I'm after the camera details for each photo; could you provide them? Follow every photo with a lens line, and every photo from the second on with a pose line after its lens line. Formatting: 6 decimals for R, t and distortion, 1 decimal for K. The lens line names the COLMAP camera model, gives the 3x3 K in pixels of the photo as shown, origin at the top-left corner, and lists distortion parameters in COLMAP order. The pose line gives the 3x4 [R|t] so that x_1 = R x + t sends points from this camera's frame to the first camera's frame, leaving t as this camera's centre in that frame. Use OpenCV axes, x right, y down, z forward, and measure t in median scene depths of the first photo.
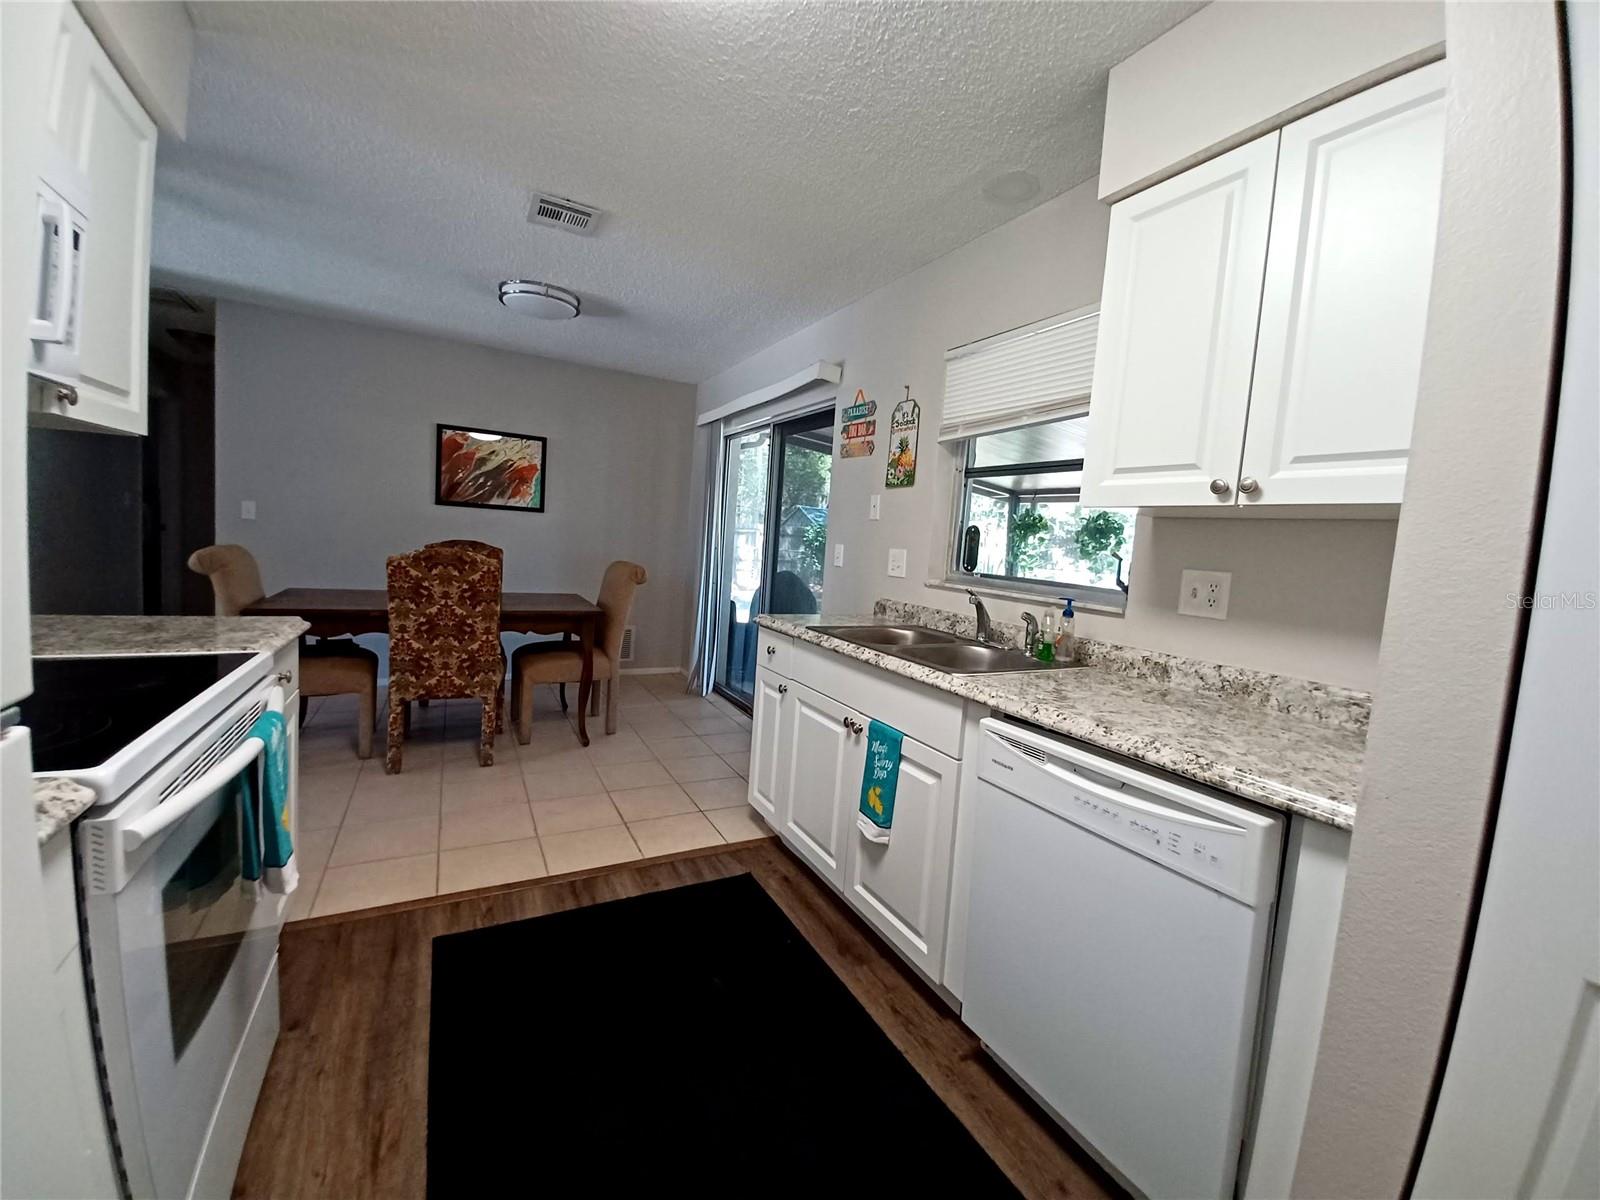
lens RADIAL K [[629.7, 0, 805.9], [0, 629.7, 590.5], [0, 0, 1]] dist [-0.010000, -0.005876]
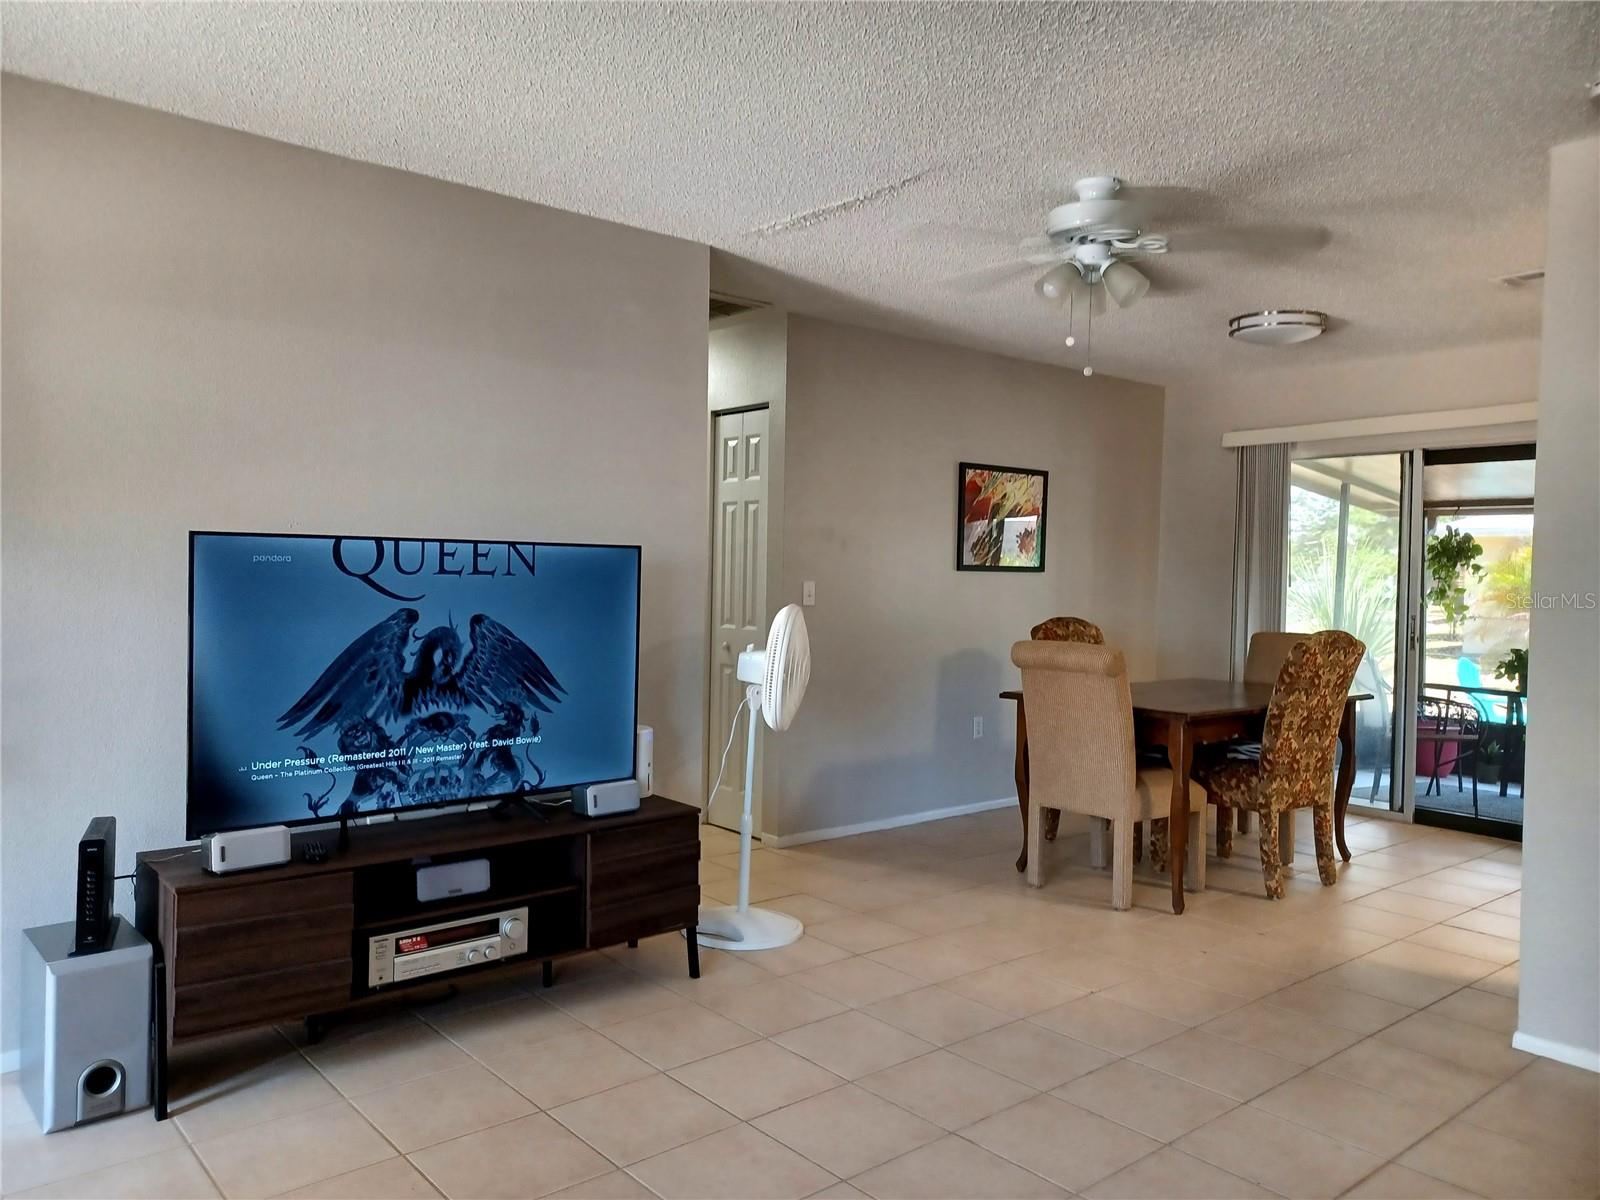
lens RADIAL K [[1165.4, 0, 799.5], [0, 1165.4, 607.5], [0, 0, 1]] dist [0.064934, -0.071882]
pose [[0.977302, -0.057187, 0.203989, -1.534245], [0.066260, 0.997082, -0.037921, -0.079644], [-0.201225, 0.050577, 0.978239, -0.429647]]
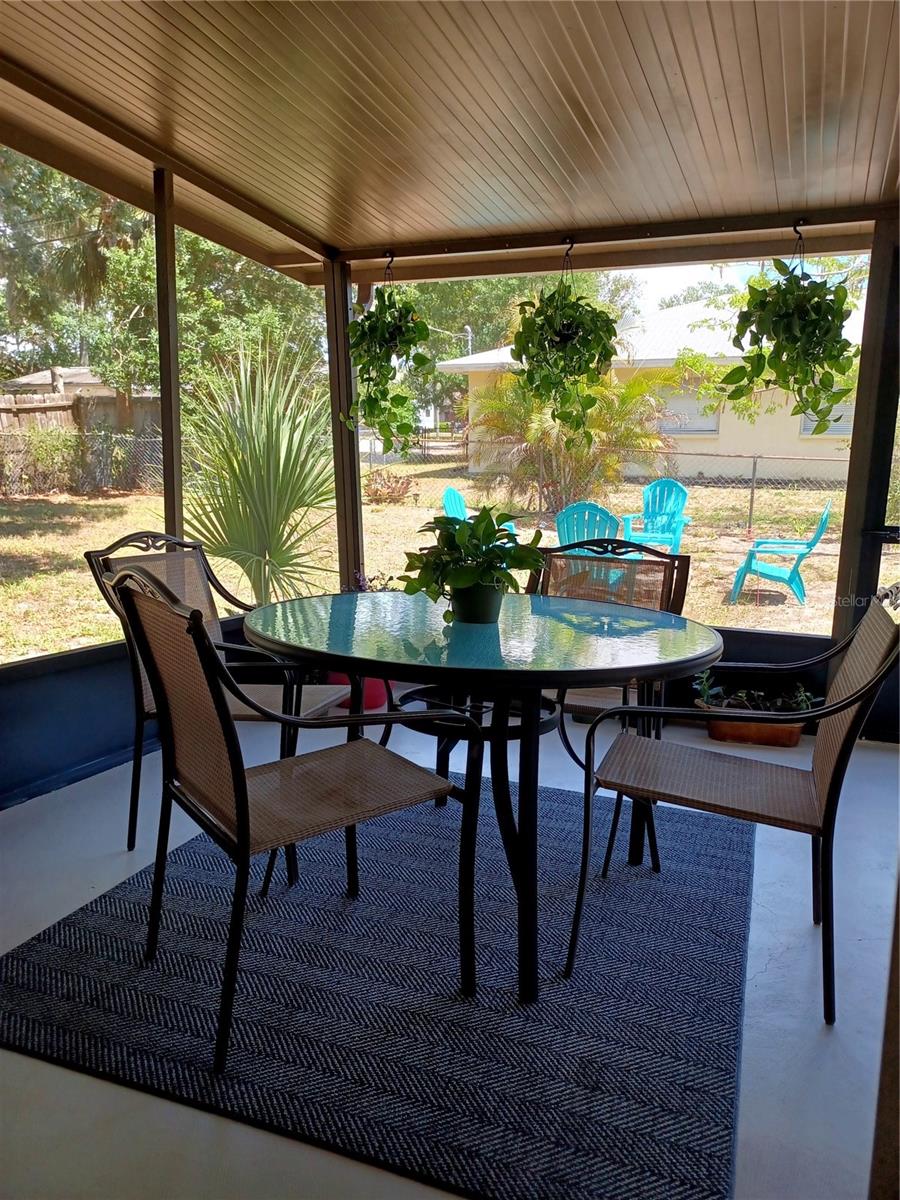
lens RADIAL K [[874.1, 0, 458.4], [0, 874.1, 595.2], [0, 0, 1]] dist [0.064934, -0.071882]
pose [[0.768521, -0.193616, 0.609827, -0.046680], [0.107872, 0.978680, 0.174781, -0.054966], [-0.630666, -0.068540, 0.773022, 1.083542]]
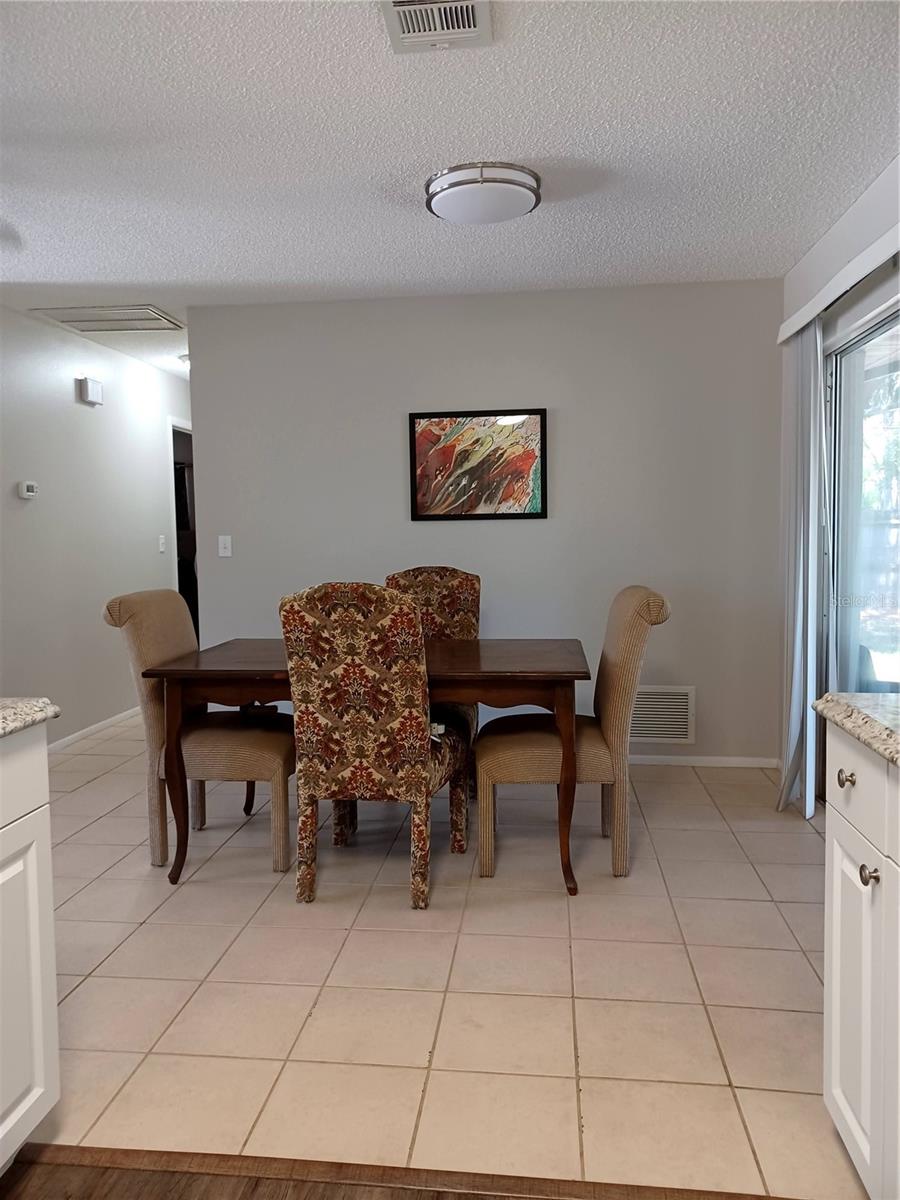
lens RADIAL K [[874.1, 0, 449.2], [0, 874.1, 585.6], [0, 0, 1]] dist [0.064934, -0.071882]
pose [[0.811256, -0.046147, -0.582867, 0.072317], [0.022464, 0.998605, -0.047795, -0.013736], [0.584259, 0.025680, 0.811161, 0.267607]]
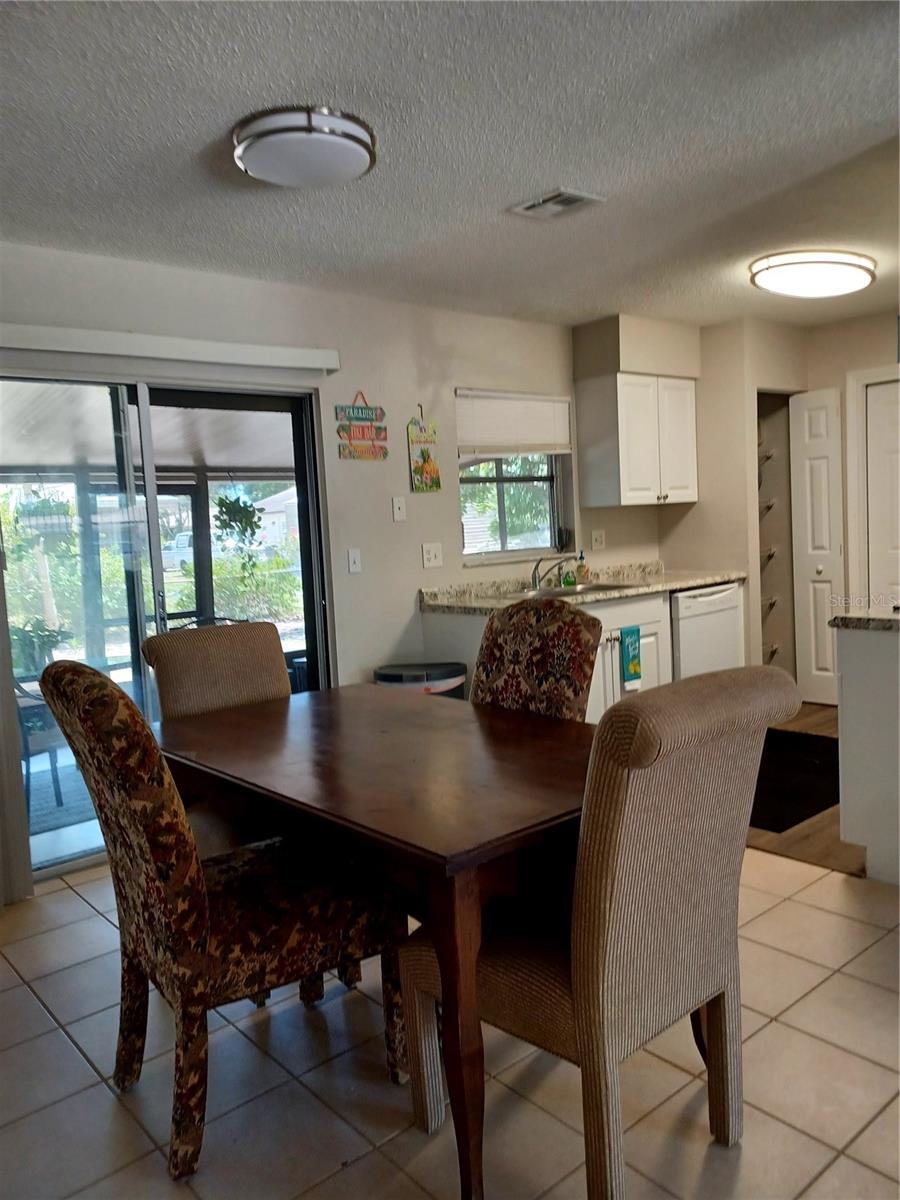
lens RADIAL K [[874.1, 0, 446.9], [0, 874.1, 601.7], [0, 0, 1]] dist [0.064934, -0.071882]
pose [[-0.190205, -0.145332, 0.970928, -1.364173], [0.124150, 0.977482, 0.170634, -0.219156], [-0.973863, 0.152996, -0.167879, 1.175966]]
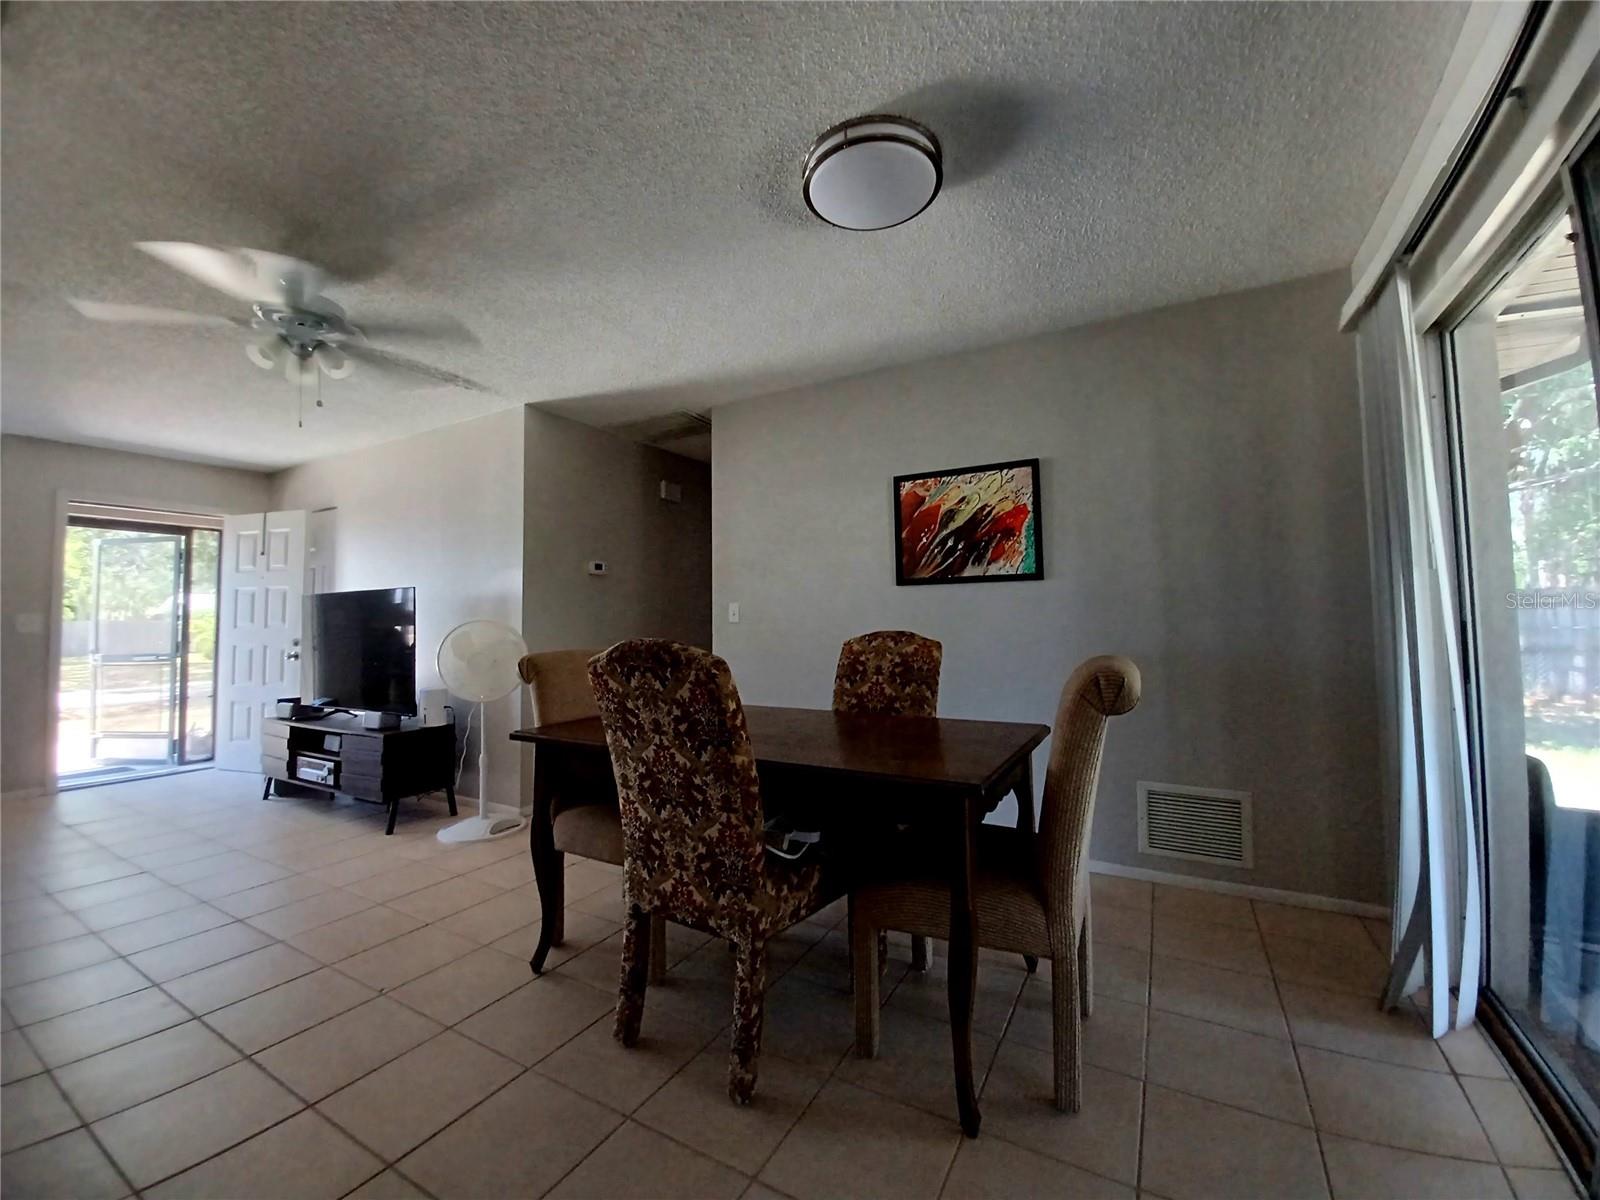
lens RADIAL K [[629.7, 0, 804.4], [0, 629.7, 586.0], [0, 0, 1]] dist [-0.010000, -0.005876]
pose [[0.516780, -0.124553, -0.847009, -0.041435], [-0.022461, 0.987047, -0.158849, -0.027167], [0.855823, 0.101115, 0.507289, 0.784682]]
